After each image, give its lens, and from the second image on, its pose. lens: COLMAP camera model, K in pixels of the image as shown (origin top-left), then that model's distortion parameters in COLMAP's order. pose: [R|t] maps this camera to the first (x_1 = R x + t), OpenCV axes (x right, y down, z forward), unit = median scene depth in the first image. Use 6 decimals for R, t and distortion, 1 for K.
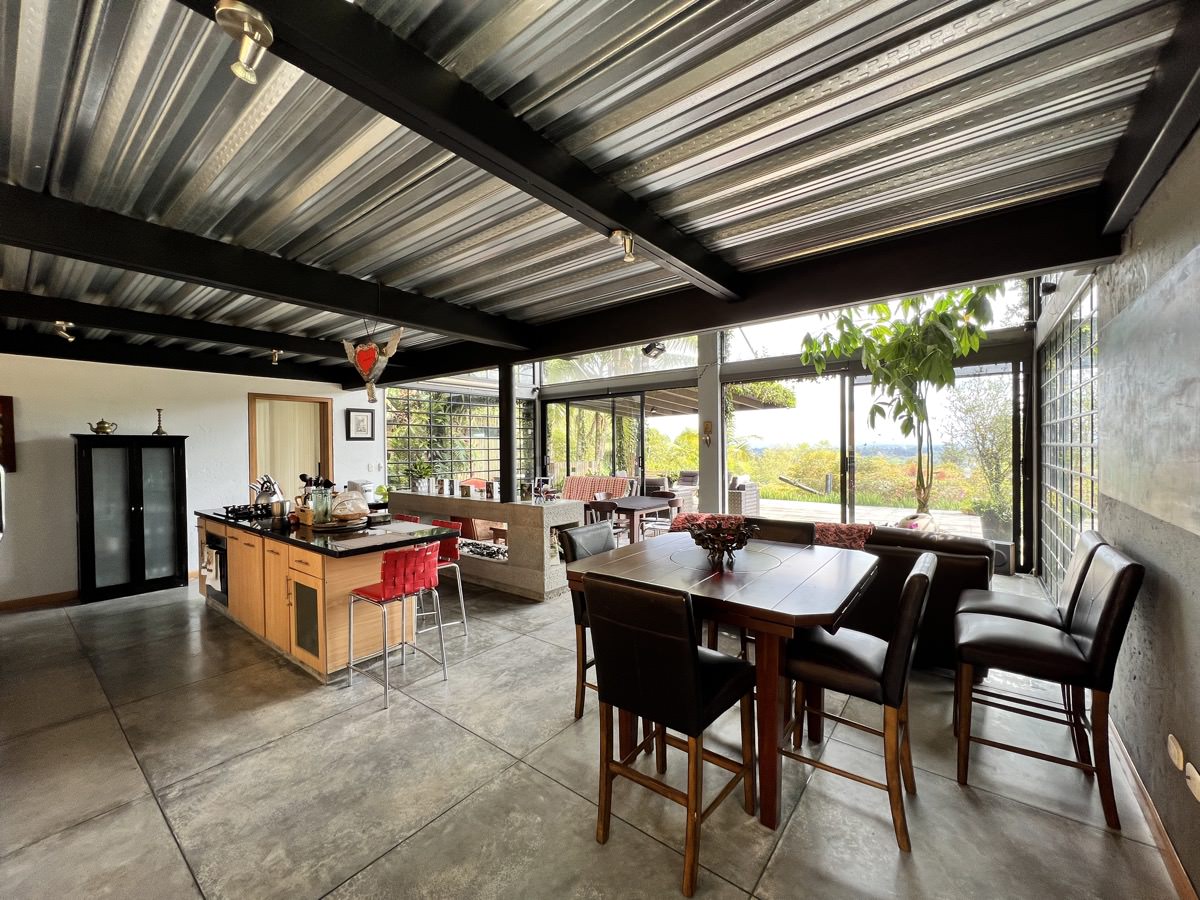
lens RADIAL K [[479.3, 0, 600.6], [0, 479.3, 449.8], [0, 0, 1]] dist [0.001491, 0.000508]
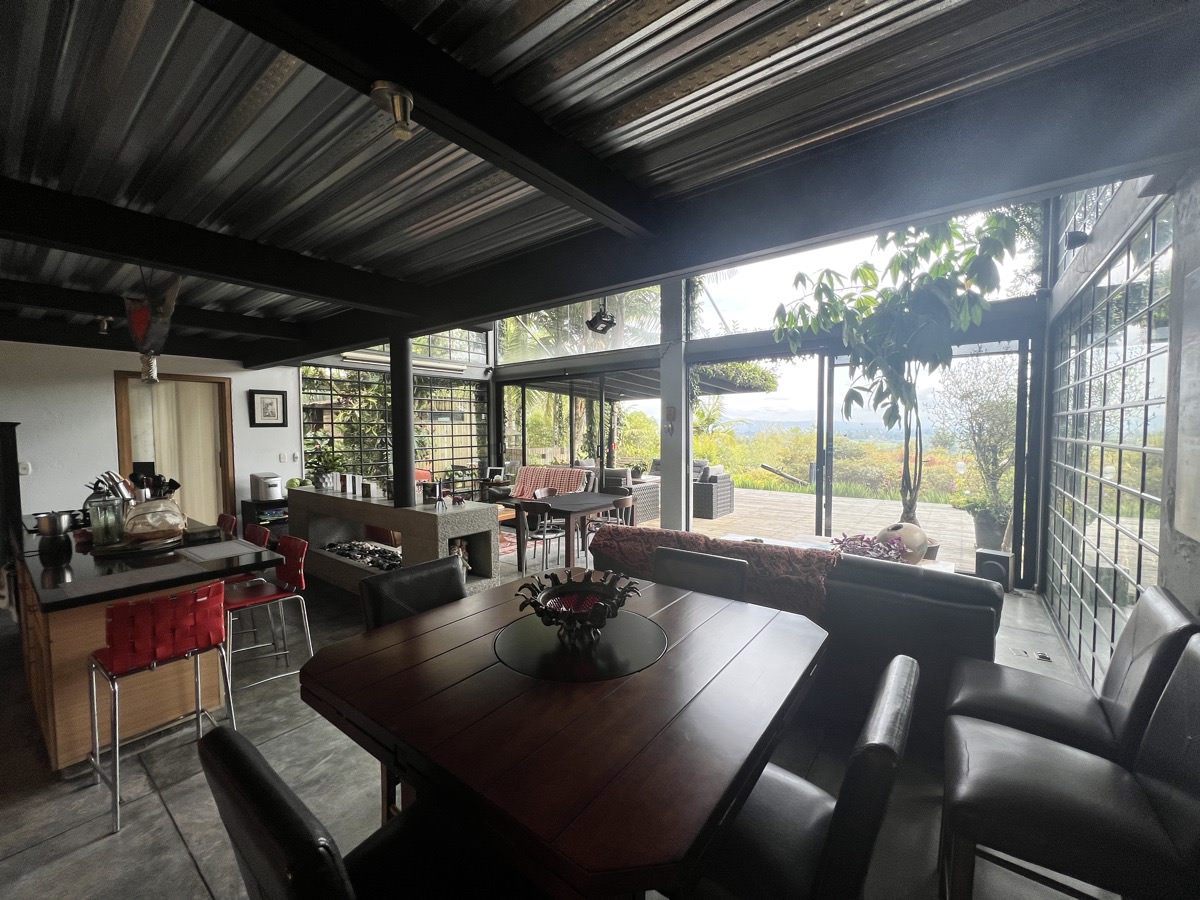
lens RADIAL K [[478.9, 0, 599.4], [0, 478.9, 450.4], [0, 0, 1]] dist [0.002745, -0.000268]
pose [[0.999930, 0.004231, 0.011082, 0.102190], [-0.004652, 0.999259, 0.038197, -0.015085], [-0.010912, -0.038245, 0.999209, 0.144588]]
